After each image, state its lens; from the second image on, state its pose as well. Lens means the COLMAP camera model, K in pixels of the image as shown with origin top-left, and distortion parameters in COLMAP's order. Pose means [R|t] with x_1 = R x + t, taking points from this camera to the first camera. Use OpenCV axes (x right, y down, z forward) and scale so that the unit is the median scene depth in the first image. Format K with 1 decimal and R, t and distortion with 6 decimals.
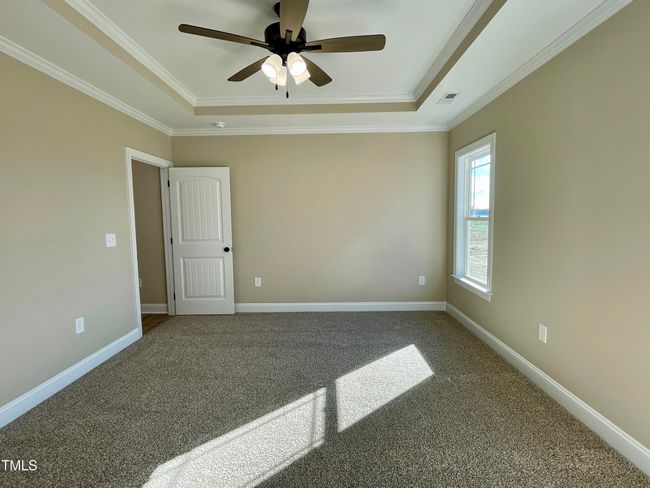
lens RADIAL K [[308.6, 0, 324.7], [0, 308.6, 242.1], [0, 0, 1]] dist [-0.001418, -0.000426]
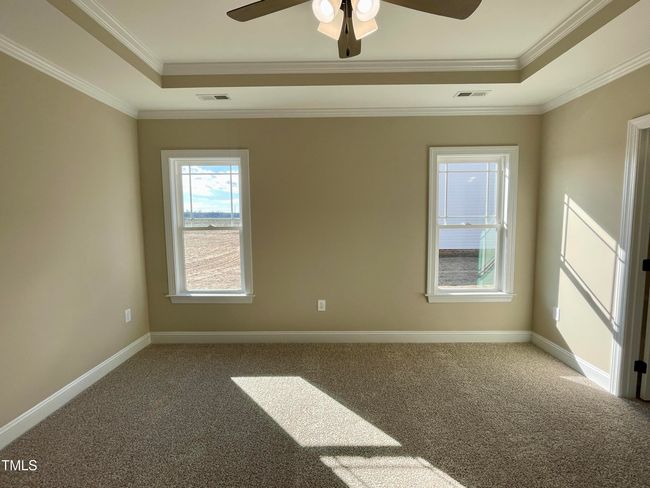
lens RADIAL K [[308.6, 0, 324.7], [0, 308.6, 242.1], [0, 0, 1]] dist [-0.001418, -0.000426]
pose [[-0.002282, -0.073423, 0.997298, -0.726934], [0.091741, 0.993080, 0.073323, -0.105894], [-0.995780, 0.091661, 0.004470, 0.958838]]
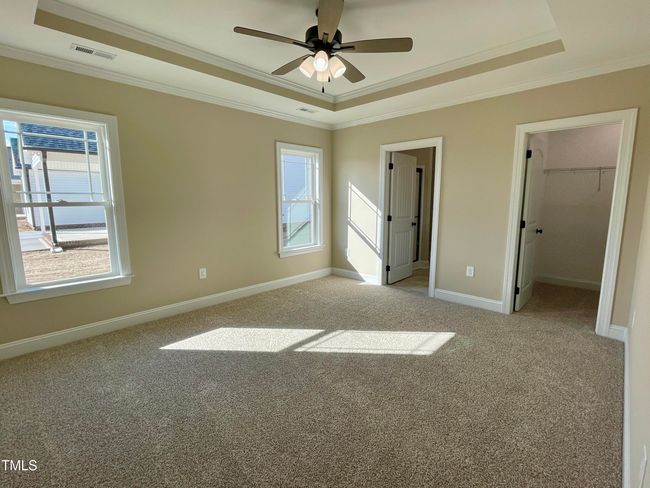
lens RADIAL K [[308.6, 0, 324.7], [0, 308.6, 242.1], [0, 0, 1]] dist [-0.001418, -0.000426]
pose [[-0.729330, -0.083065, 0.679101, -0.836754], [0.067694, 0.978970, 0.192444, -0.130237], [-0.680805, 0.186326, -0.708369, 1.687695]]
